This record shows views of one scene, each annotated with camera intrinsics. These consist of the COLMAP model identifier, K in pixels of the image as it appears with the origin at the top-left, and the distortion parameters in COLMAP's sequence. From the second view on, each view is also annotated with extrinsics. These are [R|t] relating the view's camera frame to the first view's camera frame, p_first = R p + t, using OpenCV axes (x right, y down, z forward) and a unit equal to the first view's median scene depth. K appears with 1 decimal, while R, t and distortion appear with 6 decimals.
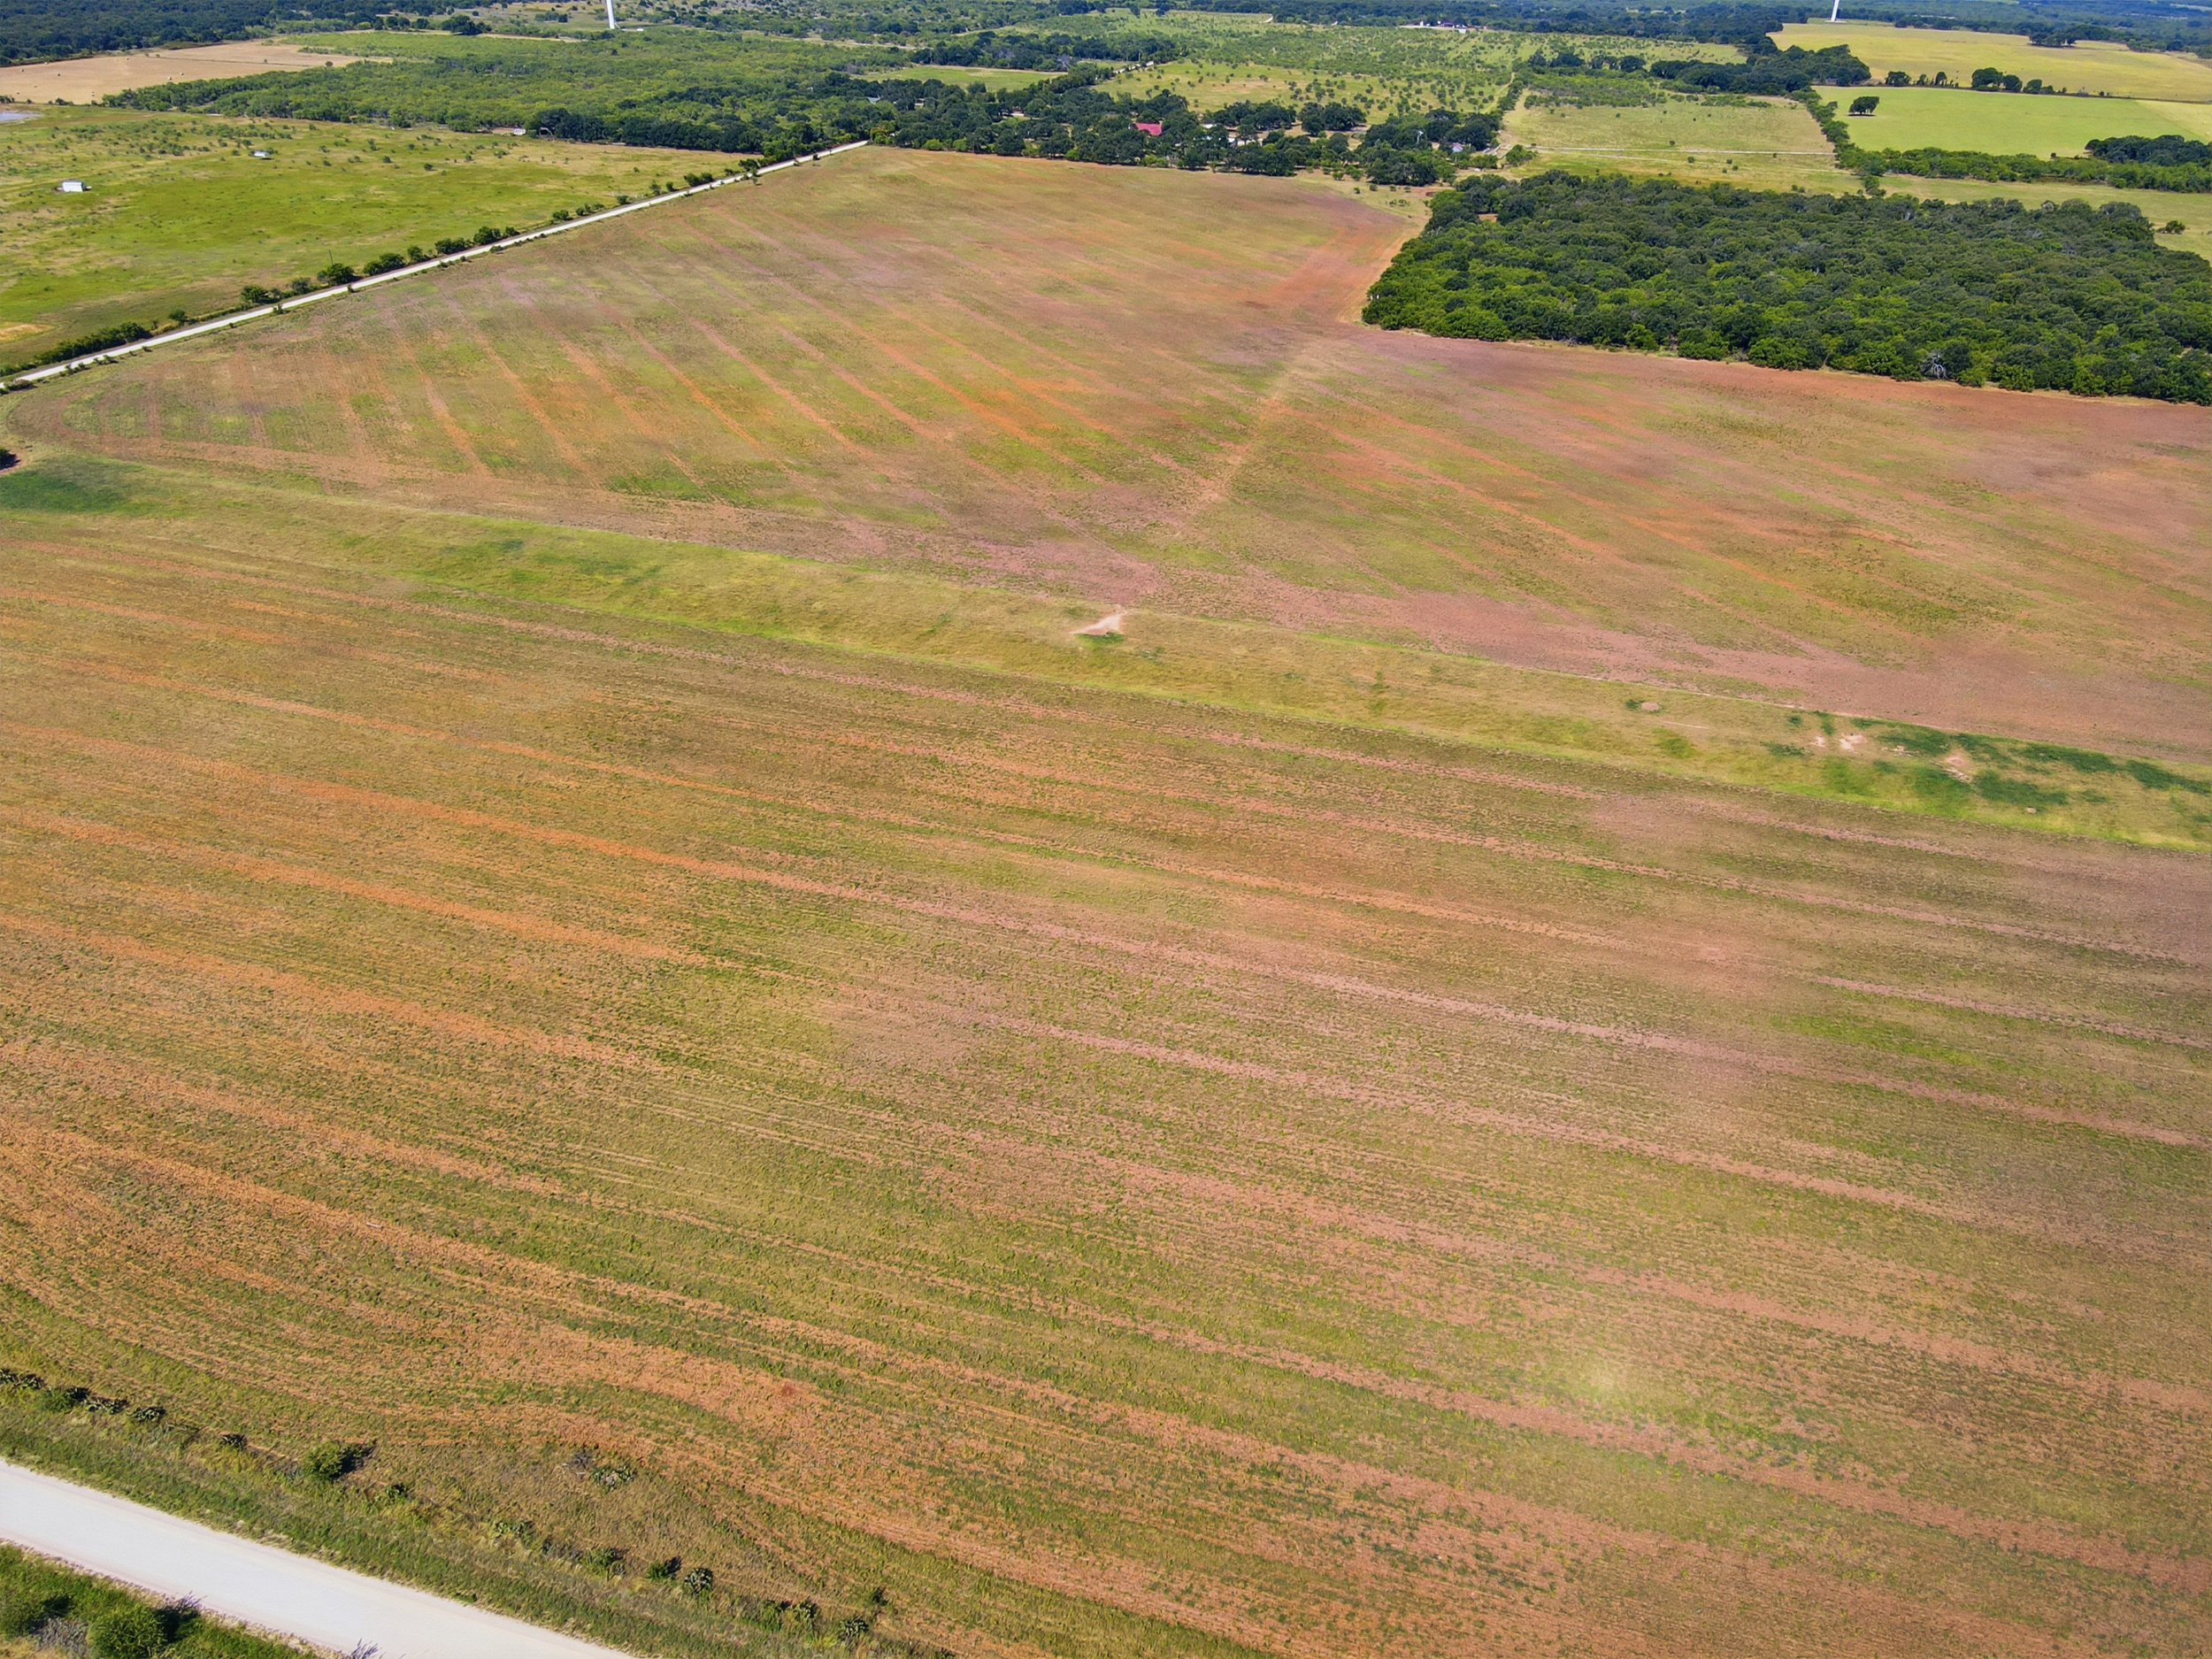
lens RADIAL K [[1608.4, 0, 1106.0], [0, 1608.4, 829.5], [0, 0, 1]] dist [0.009154, 0.006433]
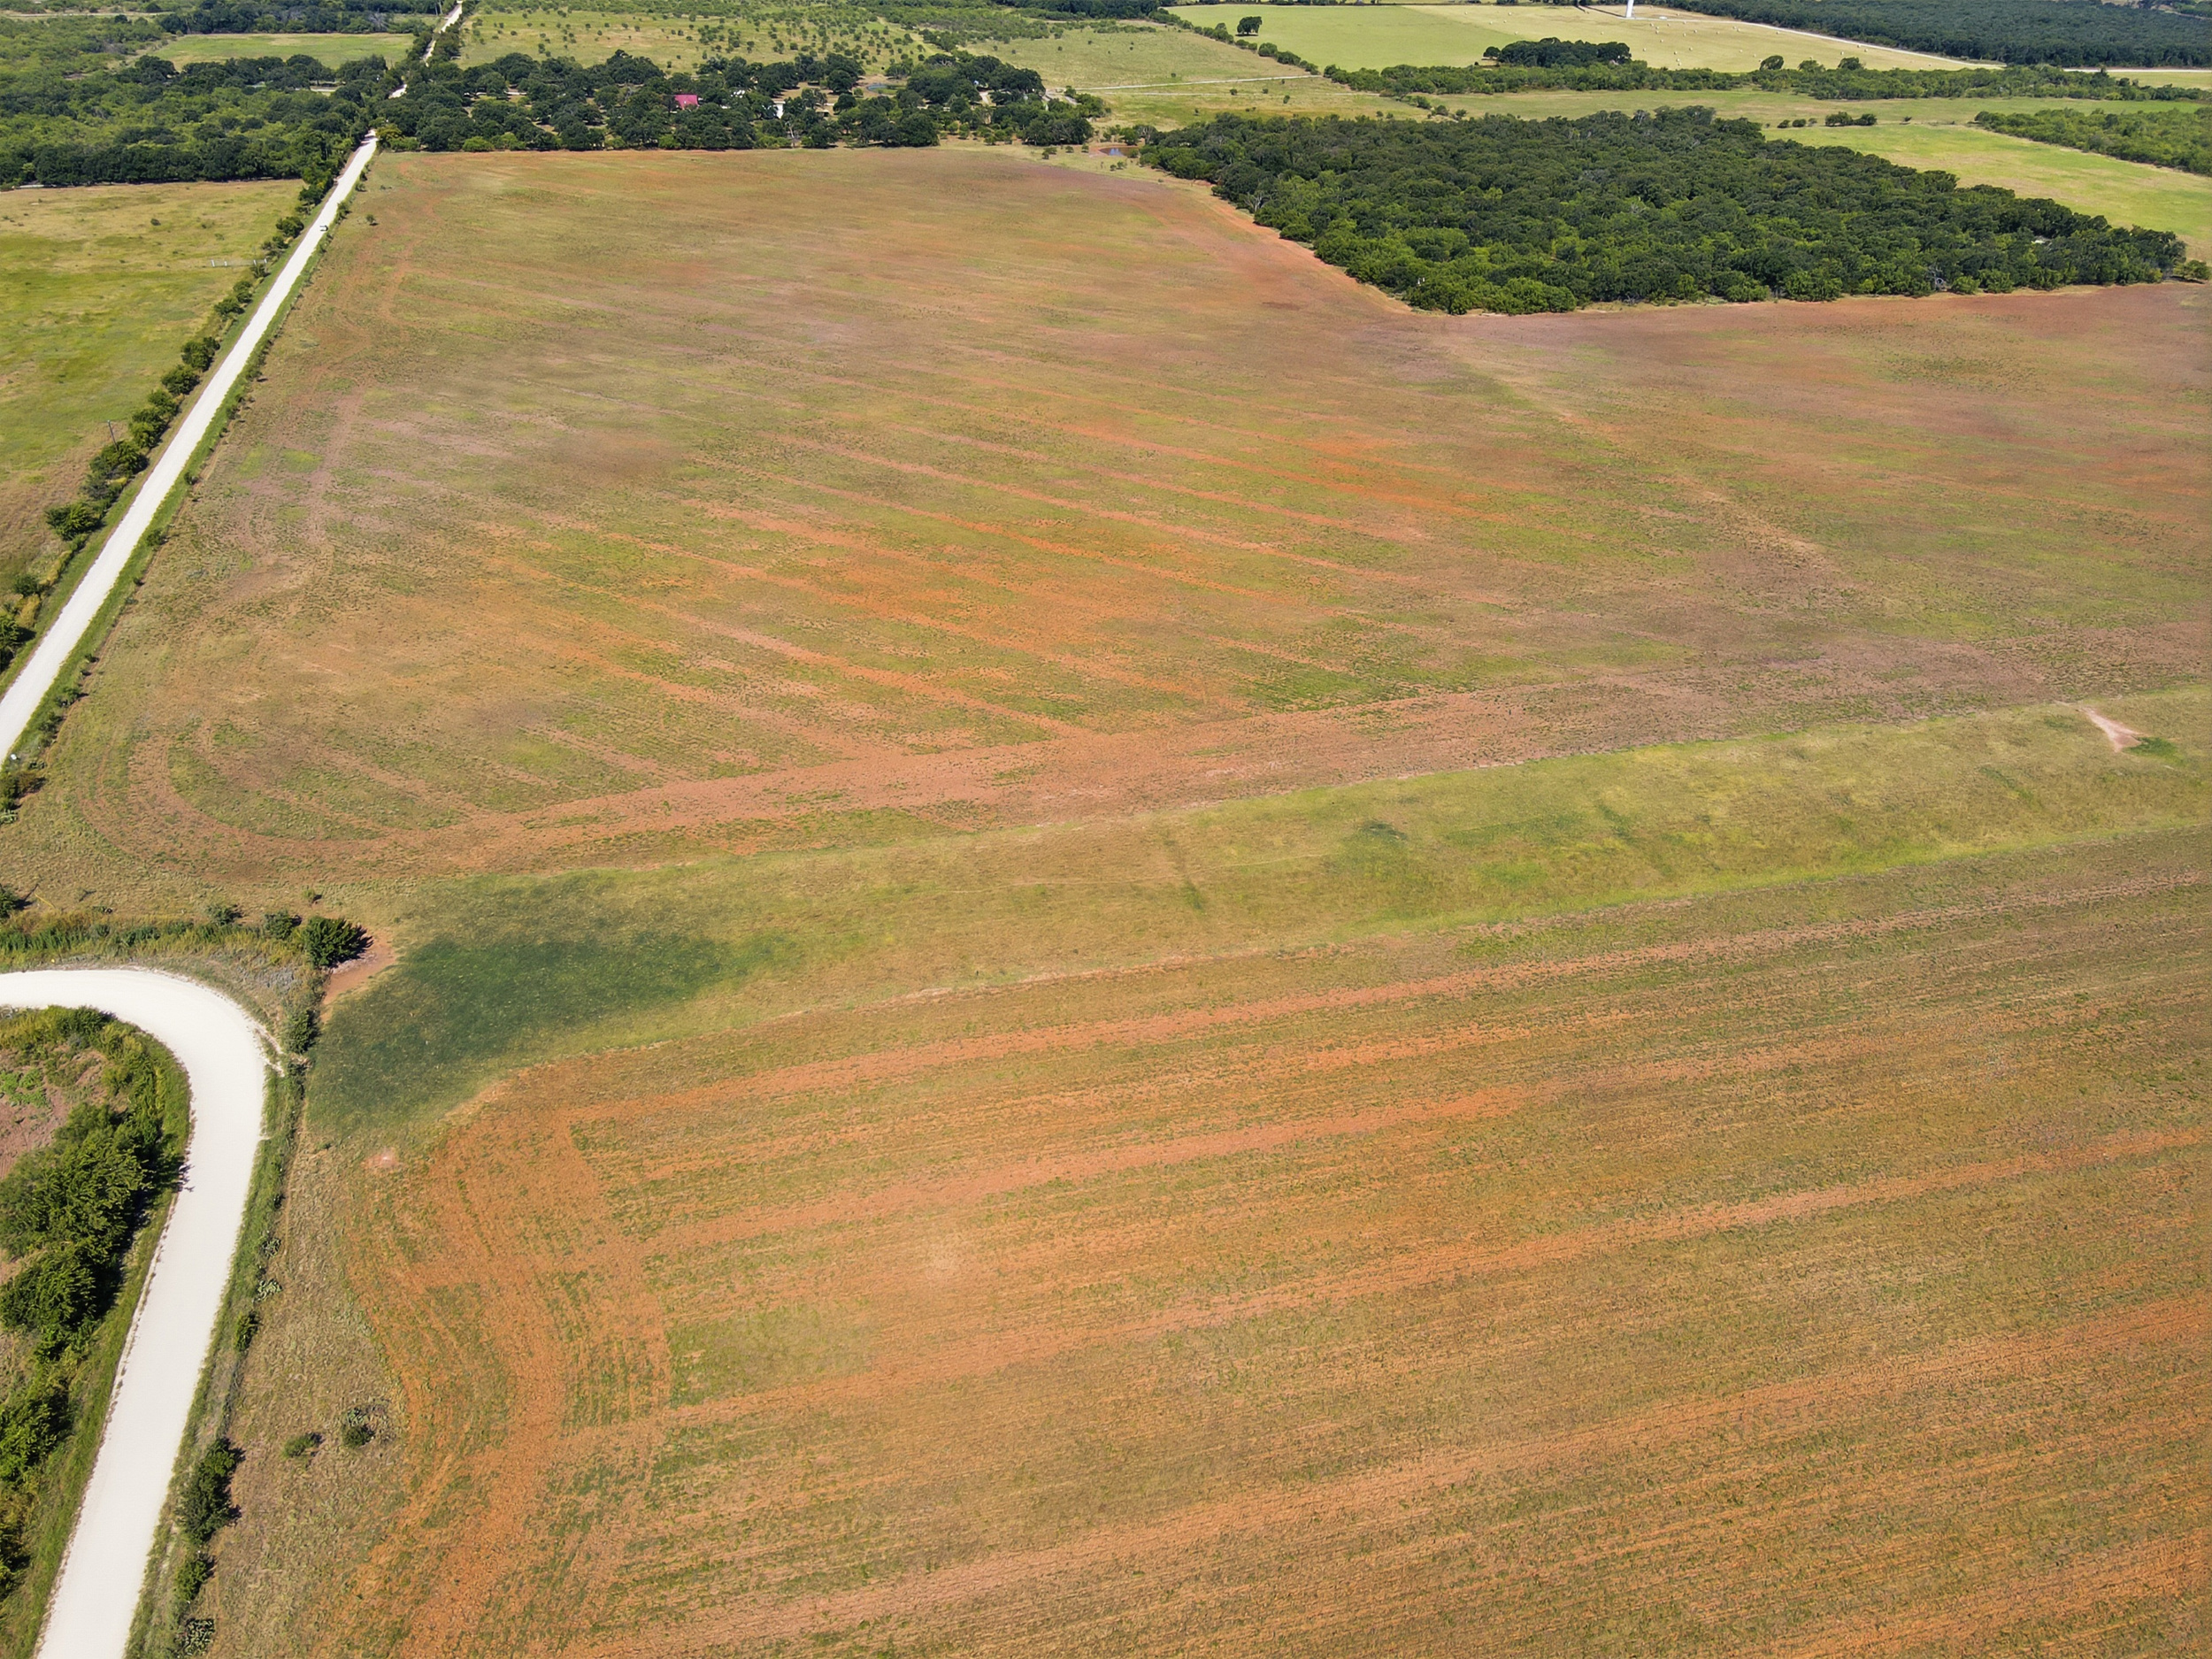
lens RADIAL K [[1811.1, 0, 1106.0], [0, 1811.1, 829.5], [0, 0, 1]] dist [-0.003100, -0.009560]
pose [[0.841838, -0.261845, 0.471959, -0.441360], [0.266265, 0.962102, 0.058840, -0.138609], [-0.469480, 0.076132, 0.879655, 0.244342]]
